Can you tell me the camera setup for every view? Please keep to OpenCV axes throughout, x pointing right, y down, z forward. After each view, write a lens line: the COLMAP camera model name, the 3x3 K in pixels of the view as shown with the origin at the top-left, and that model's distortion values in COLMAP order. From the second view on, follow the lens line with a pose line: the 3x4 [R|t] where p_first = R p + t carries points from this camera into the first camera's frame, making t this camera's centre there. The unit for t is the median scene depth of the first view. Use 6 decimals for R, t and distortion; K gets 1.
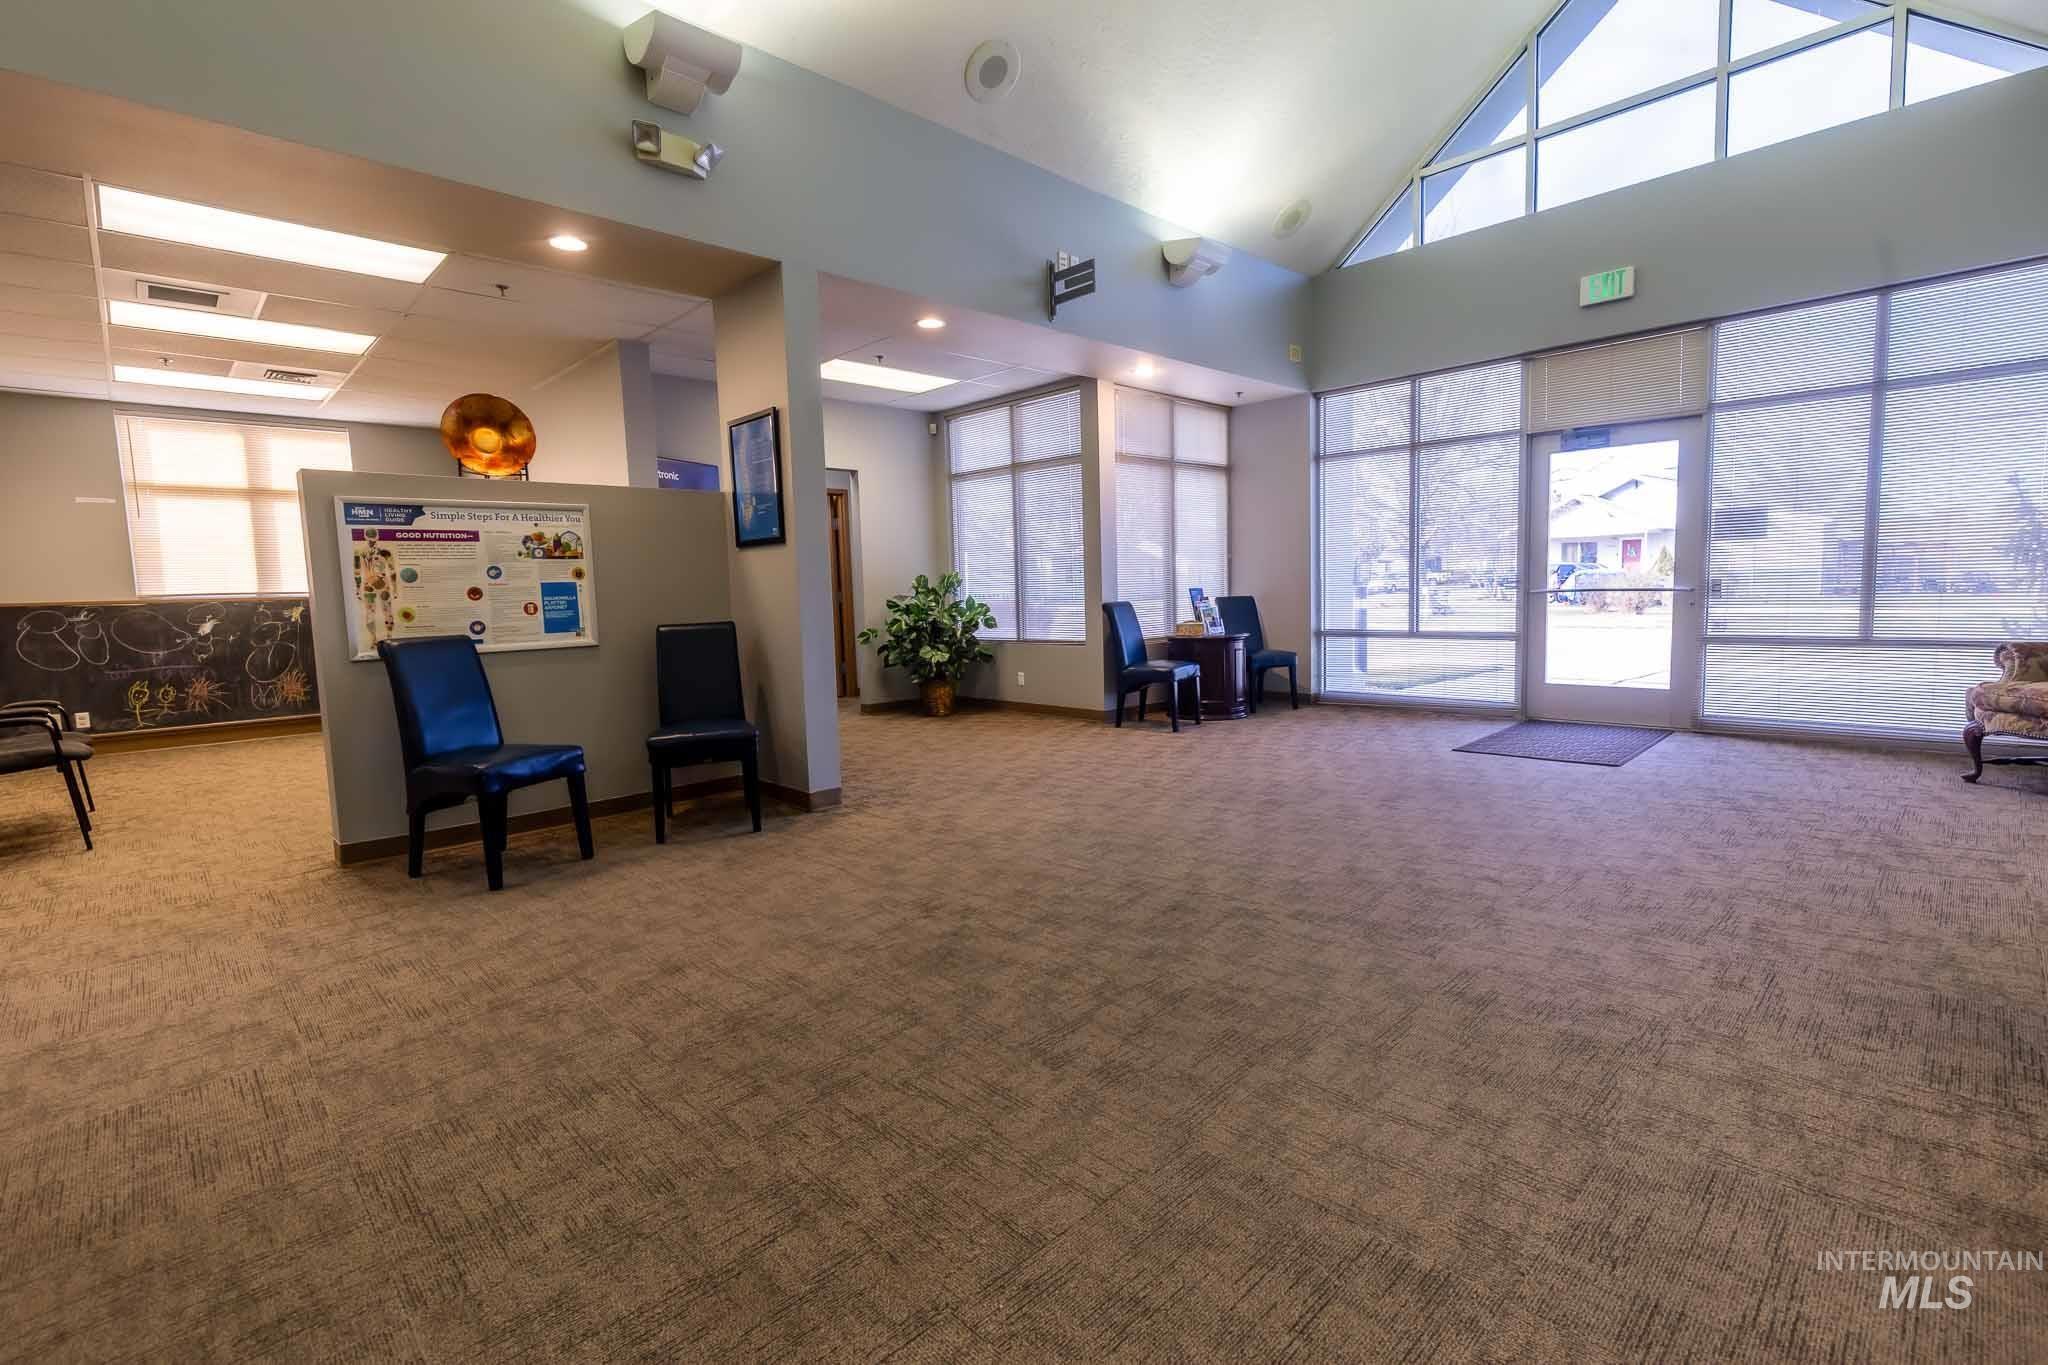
lens RADIAL K [[925.1, 0, 1031.7], [0, 925.1, 675.5], [0, 0, 1]] dist [0.012322, -0.005485]
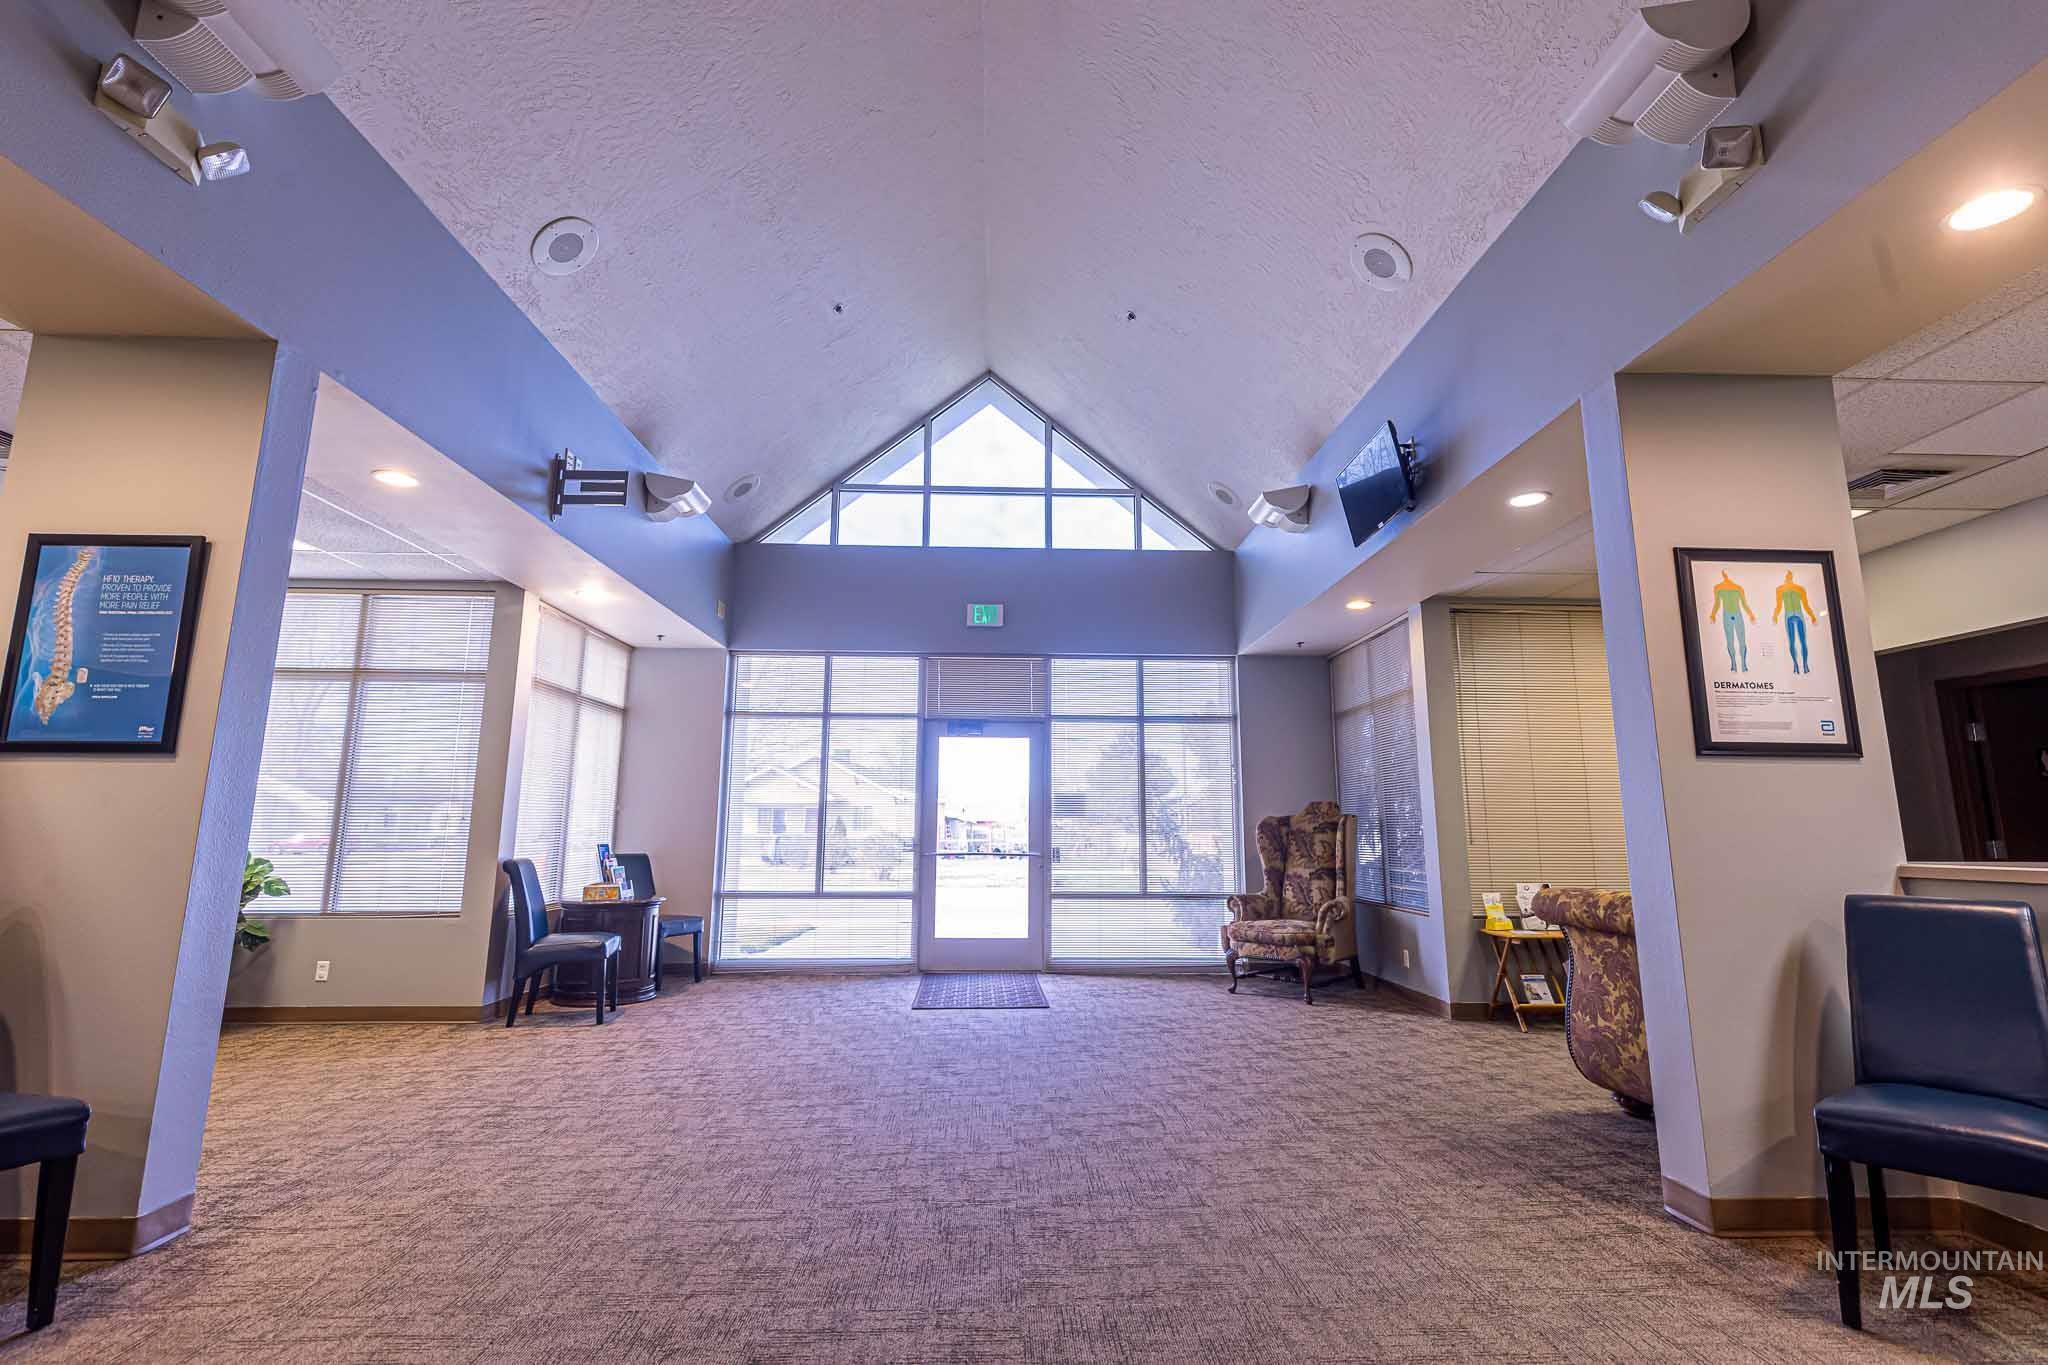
lens RADIAL K [[925.1, 0, 1031.7], [0, 925.1, 675.5], [0, 0, 1]] dist [0.012322, -0.005485]
pose [[0.663279, 0.157732, 0.731561, -0.244642], [0.047201, 0.966773, -0.251241, -0.012011], [-0.746882, 0.201173, 0.633795, 0.146766]]
